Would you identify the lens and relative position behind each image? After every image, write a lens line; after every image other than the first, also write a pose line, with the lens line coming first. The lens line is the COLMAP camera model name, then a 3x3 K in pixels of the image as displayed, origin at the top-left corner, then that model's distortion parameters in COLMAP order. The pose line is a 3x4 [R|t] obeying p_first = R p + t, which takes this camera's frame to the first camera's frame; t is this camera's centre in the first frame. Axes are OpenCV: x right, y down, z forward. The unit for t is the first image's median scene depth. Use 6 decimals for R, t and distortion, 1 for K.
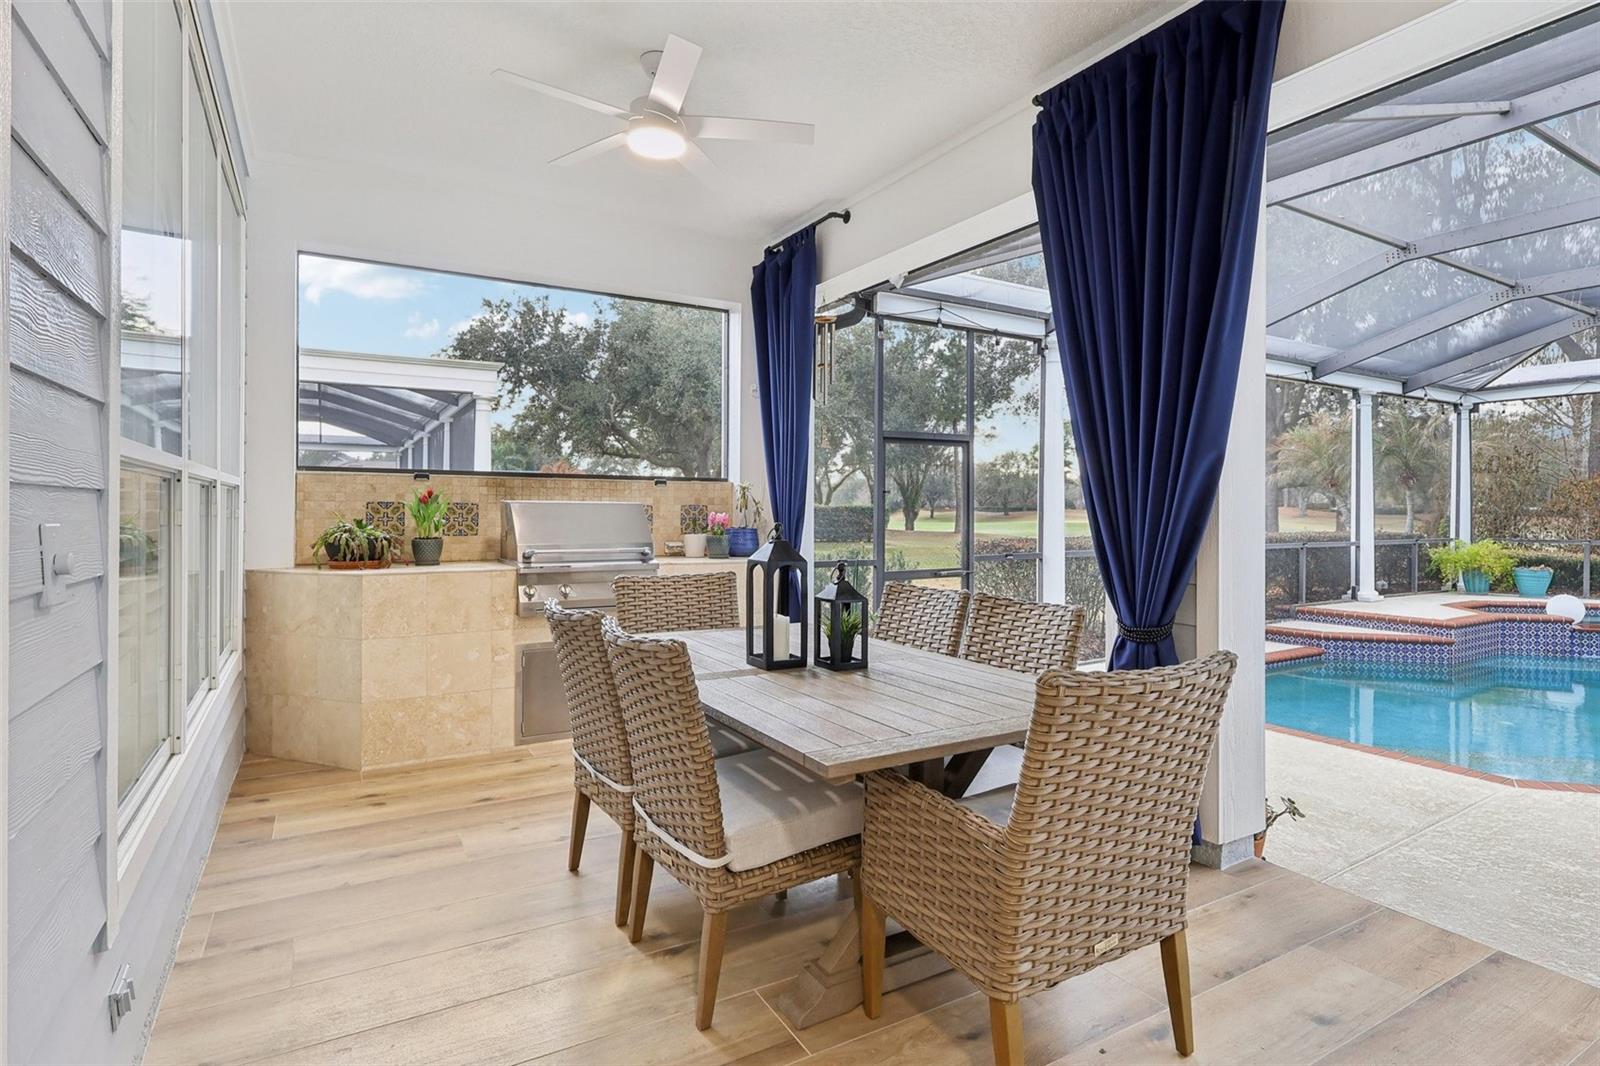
lens RADIAL K [[825.2, 0, 807.3], [0, 825.2, 517.9], [0, 0, 1]] dist [0.002820, 0.001702]
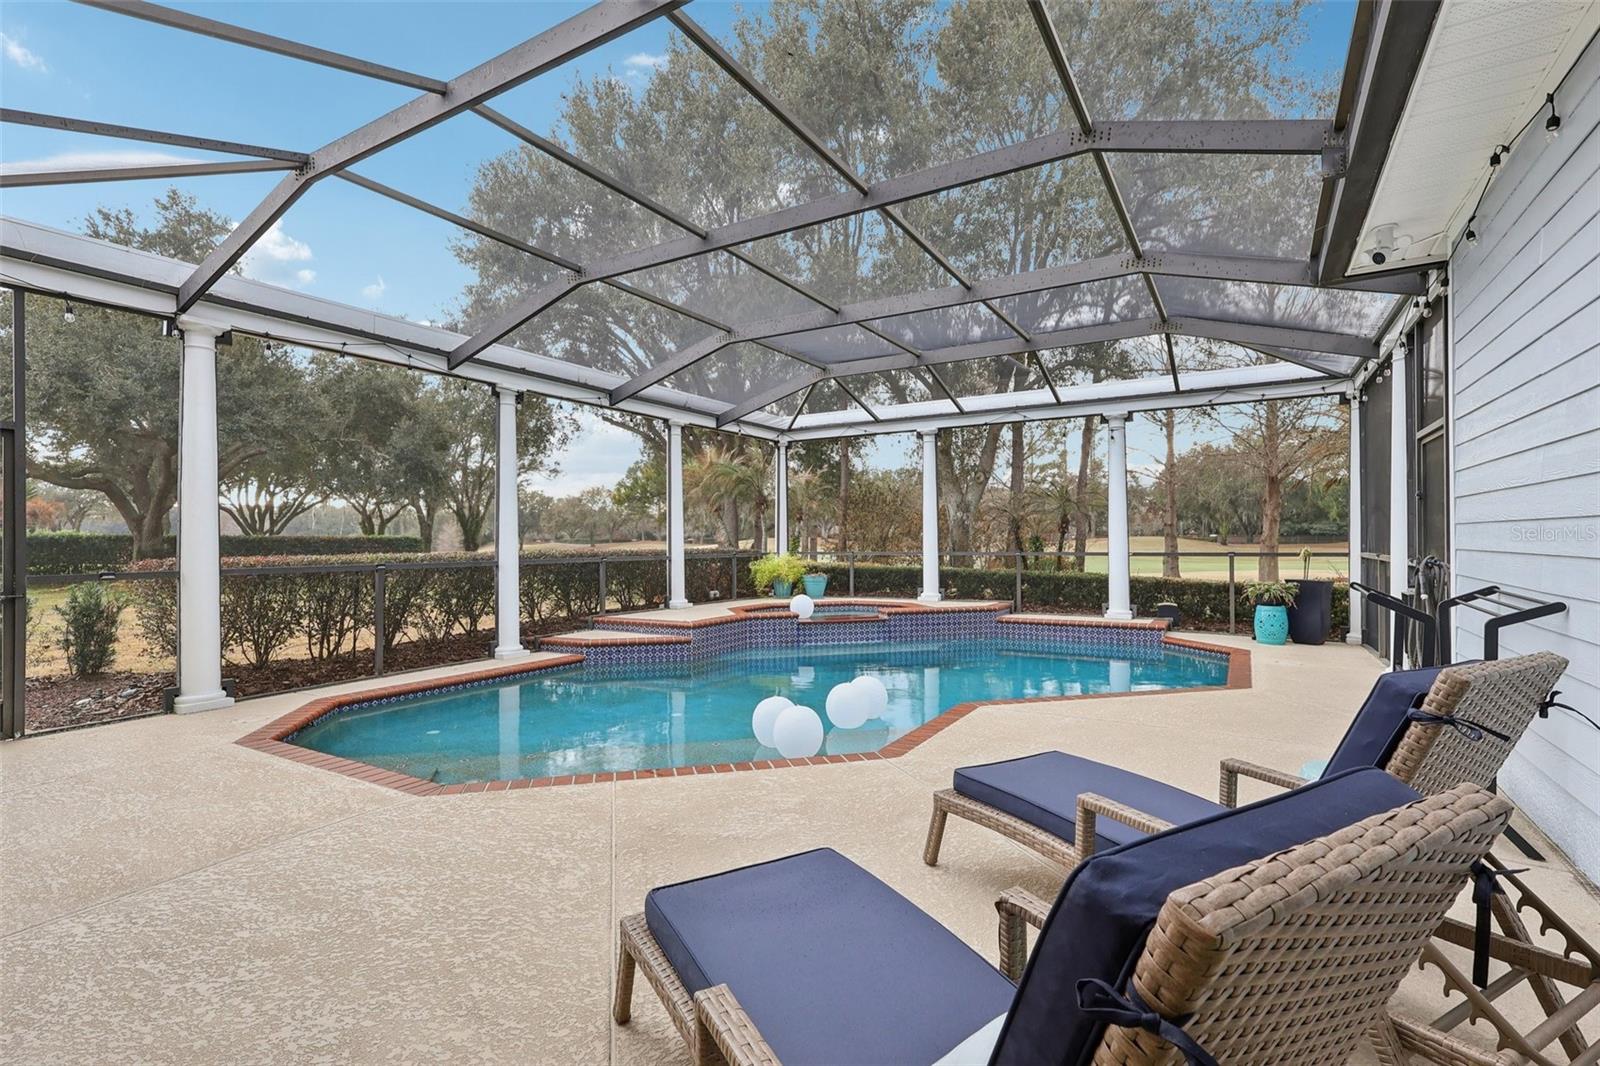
lens RADIAL K [[748.0, 0, 808.7], [0, 748.0, 535.3], [0, 0, 1]] dist [-0.000696, -0.000209]
pose [[0.884922, -0.004899, 0.465714, 0.410799], [0.014188, 0.999764, -0.016443, 0.023327], [-0.465523, 0.021159, 0.884783, 0.016926]]
